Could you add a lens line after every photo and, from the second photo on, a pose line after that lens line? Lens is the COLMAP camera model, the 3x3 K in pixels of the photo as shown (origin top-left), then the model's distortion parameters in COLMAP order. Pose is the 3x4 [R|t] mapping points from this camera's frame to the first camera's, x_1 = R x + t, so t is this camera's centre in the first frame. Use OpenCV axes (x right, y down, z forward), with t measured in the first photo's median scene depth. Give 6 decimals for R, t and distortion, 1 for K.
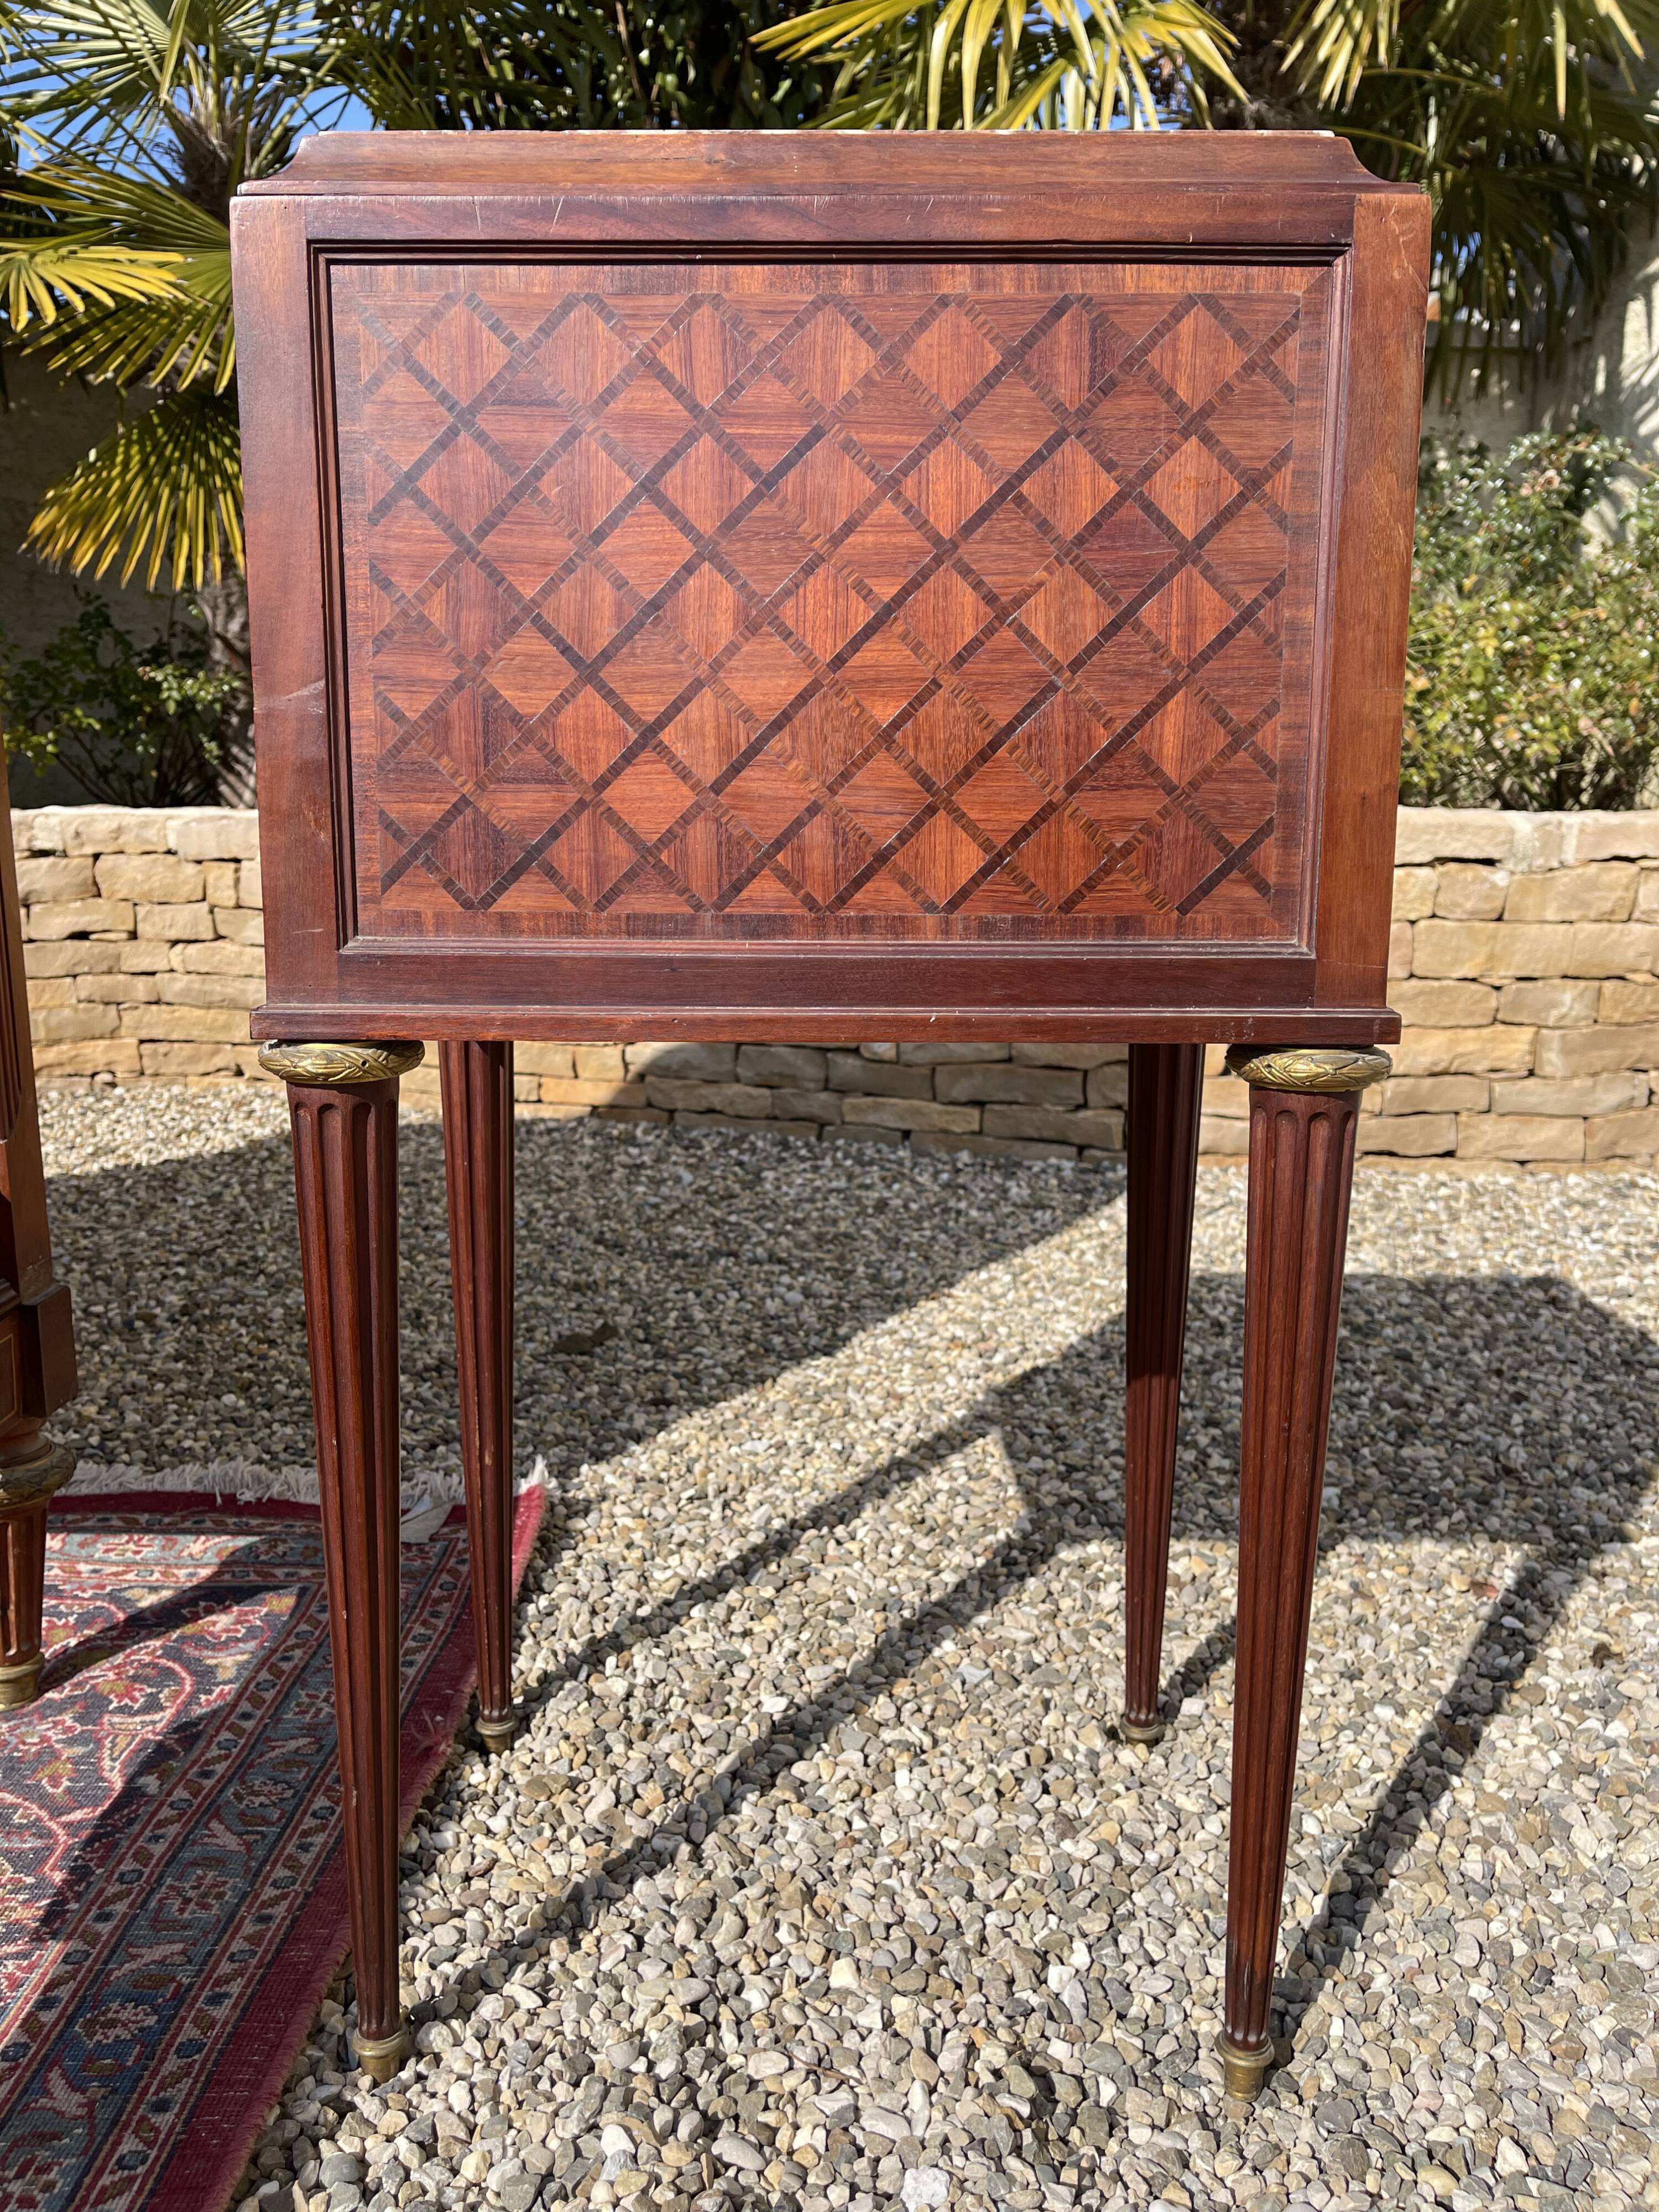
lens RADIAL K [[1683.5, 0, 822.6], [0, 1683.5, 1107.9], [0, 0, 1]] dist [0.064344, -0.102132]
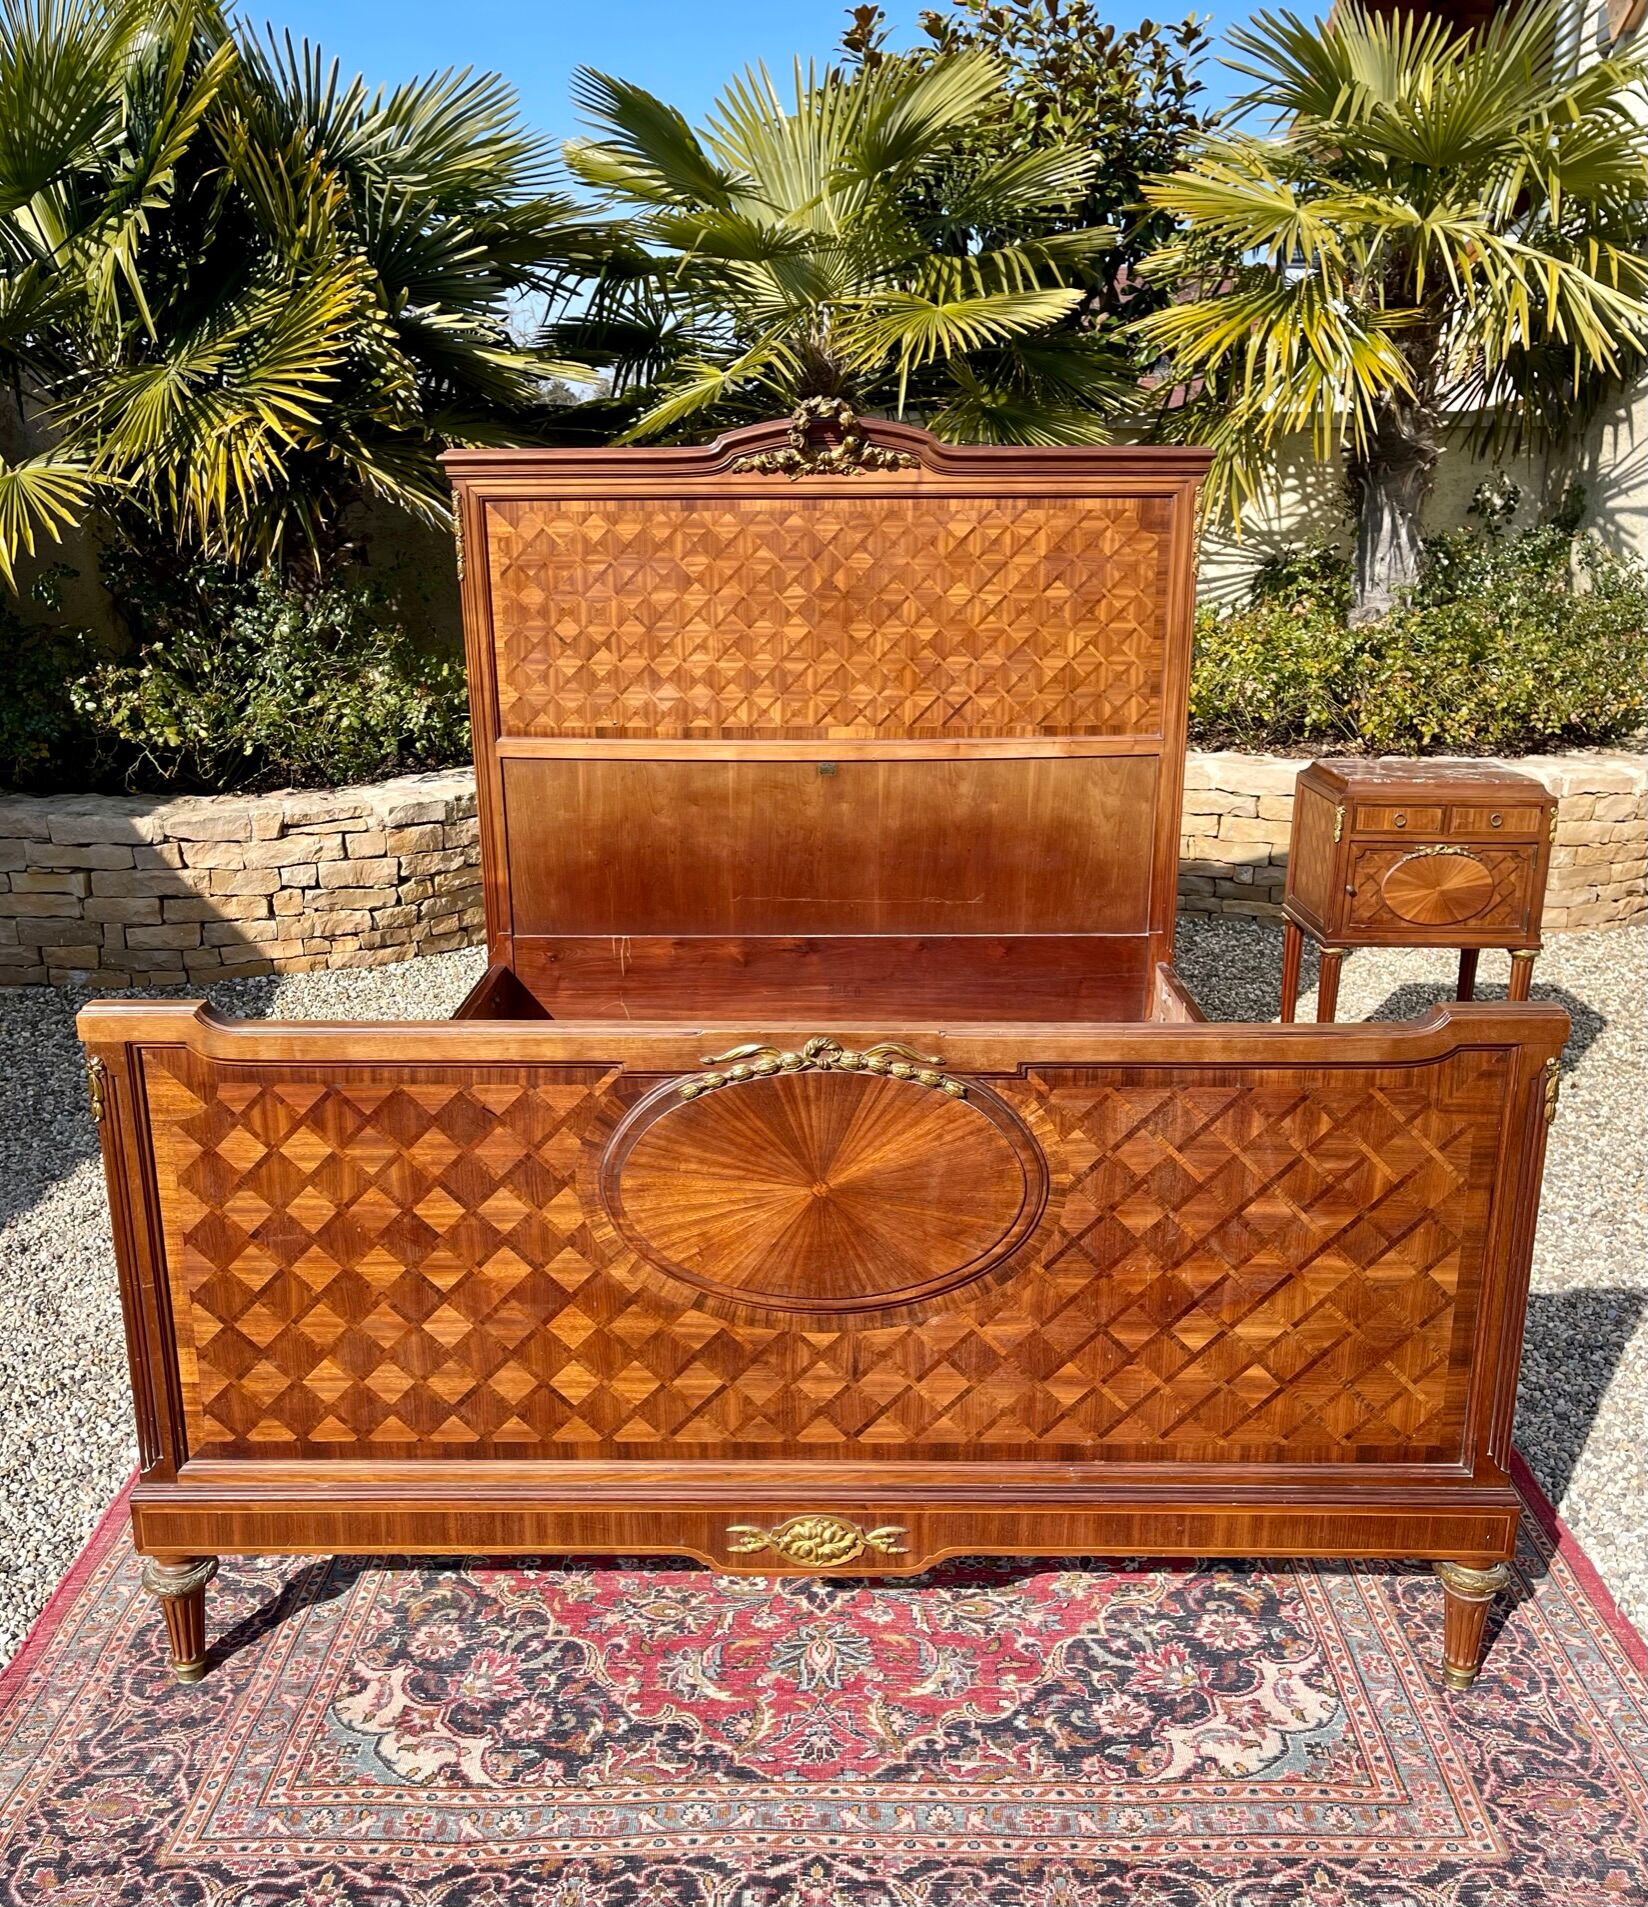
lens RADIAL K [[1679.6, 0, 814.9], [0, 1679.6, 984.6], [0, 0, 1]] dist [0.047175, -0.069816]
pose [[0.999843, -0.011860, 0.013128, -0.915129], [0.010473, 0.994819, 0.101123, -0.208541], [-0.014259, -0.100969, 0.994787, -1.933425]]
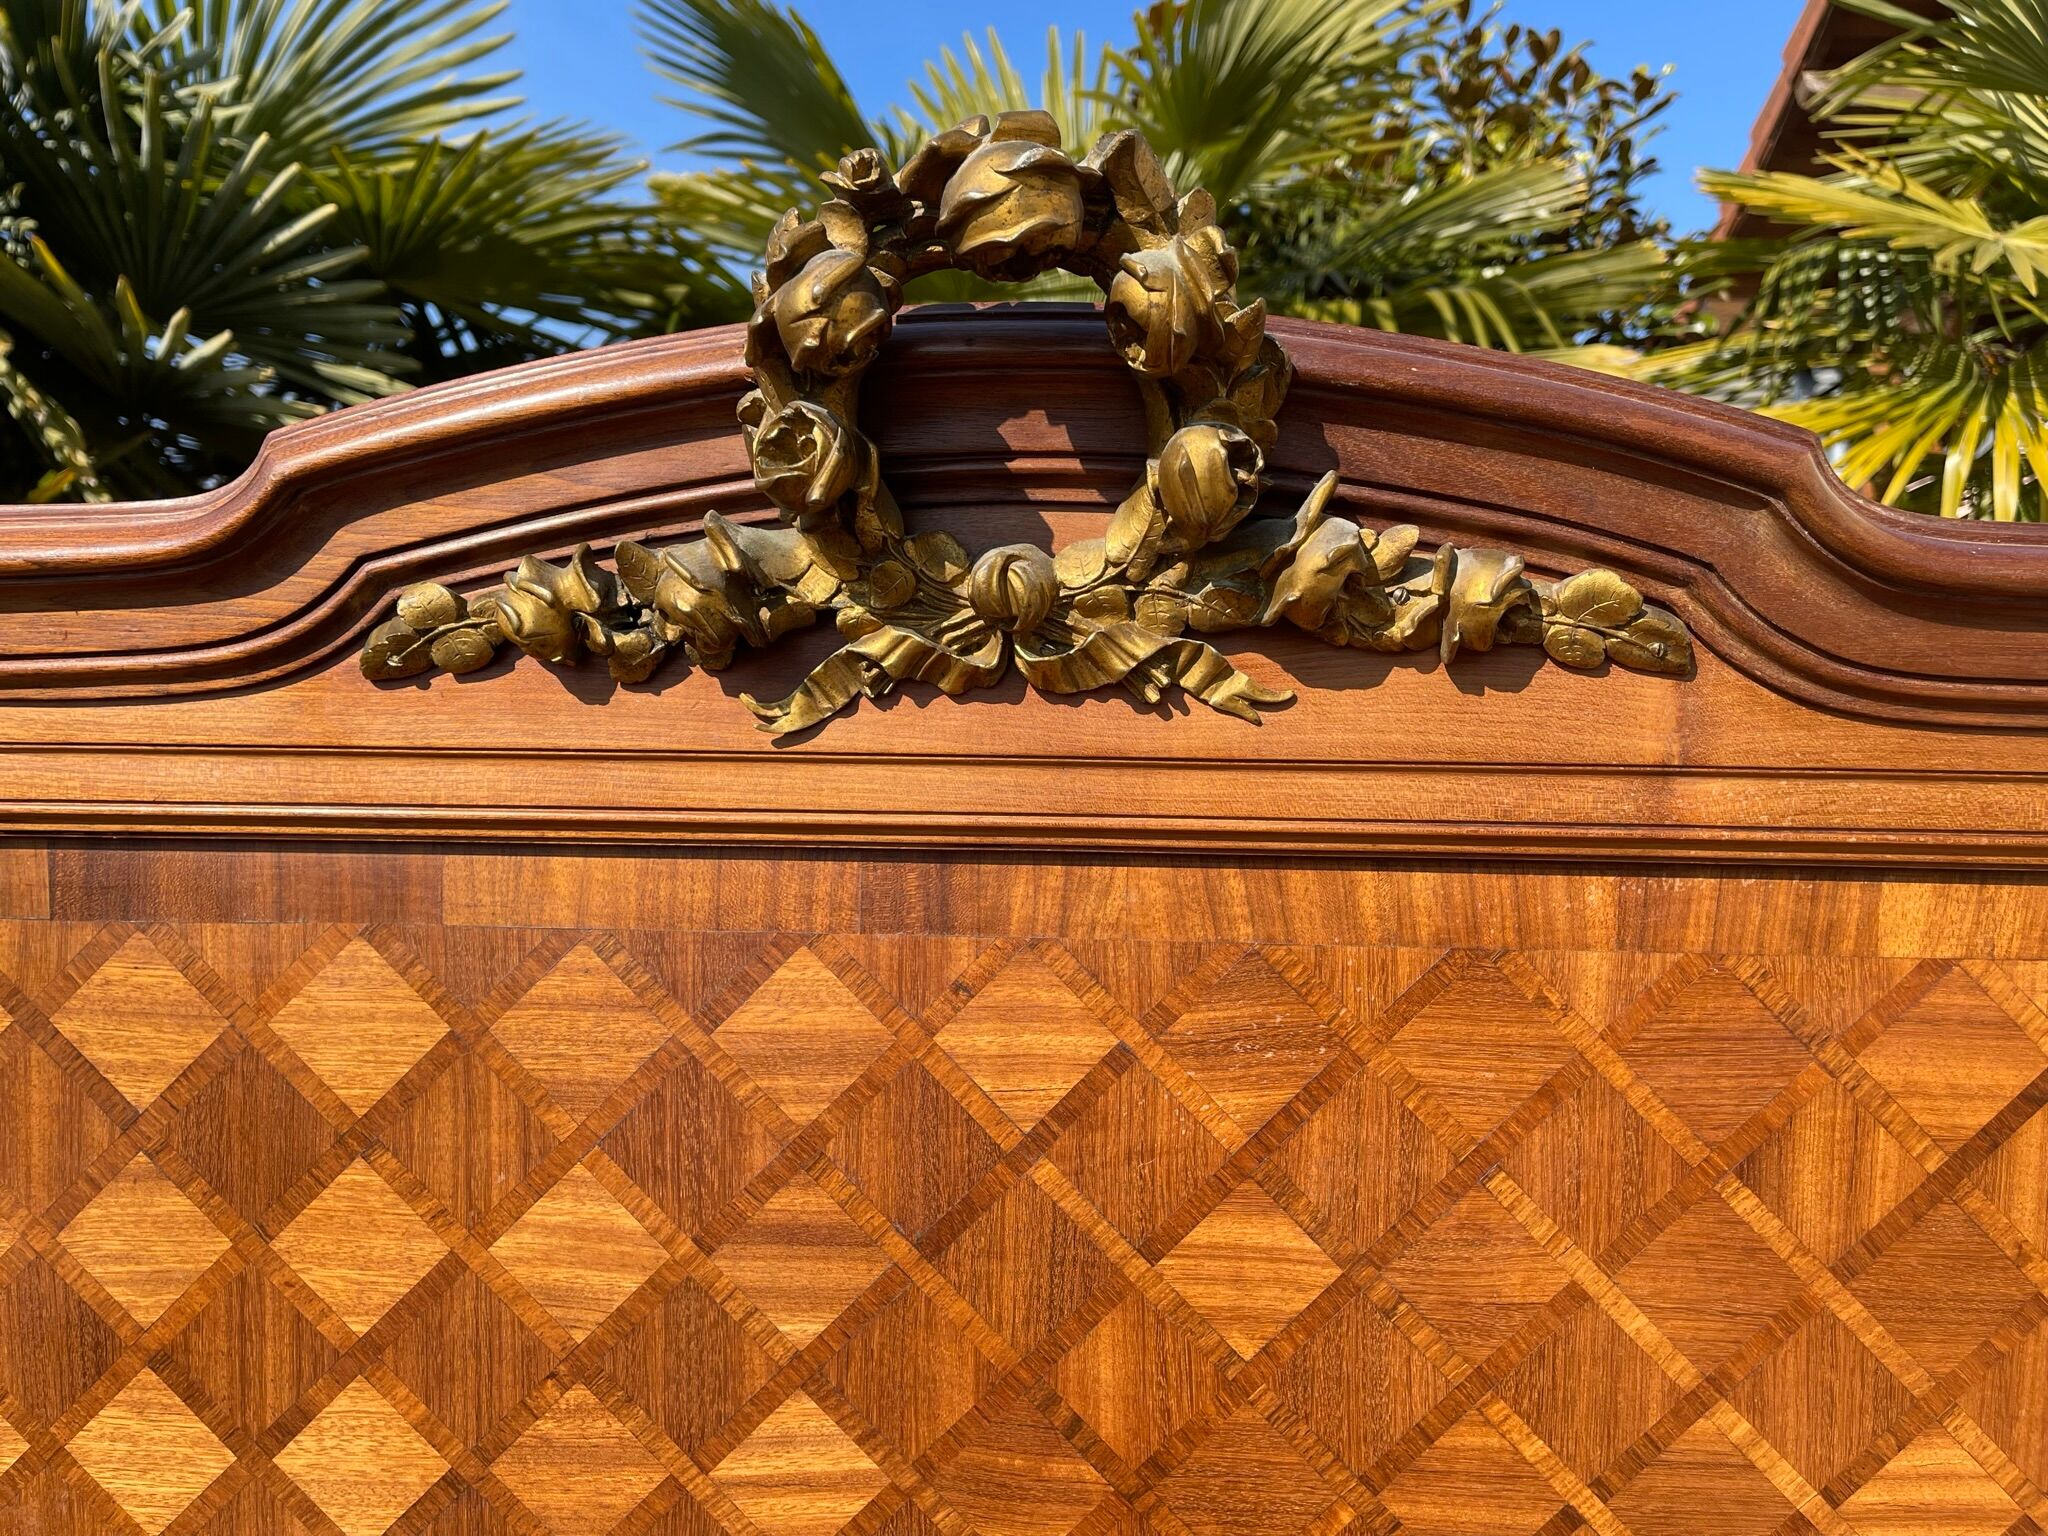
lens RADIAL K [[1610.6, 0, 1024.0], [0, 1610.6, 768.0], [0, 0, 1]] dist [0.055613, -0.053878]
pose [[0.999637, 0.012163, -0.024032, -0.849454], [-0.015642, 0.988511, -0.150335, -0.628049], [0.021928, 0.150656, 0.988343, 0.216917]]
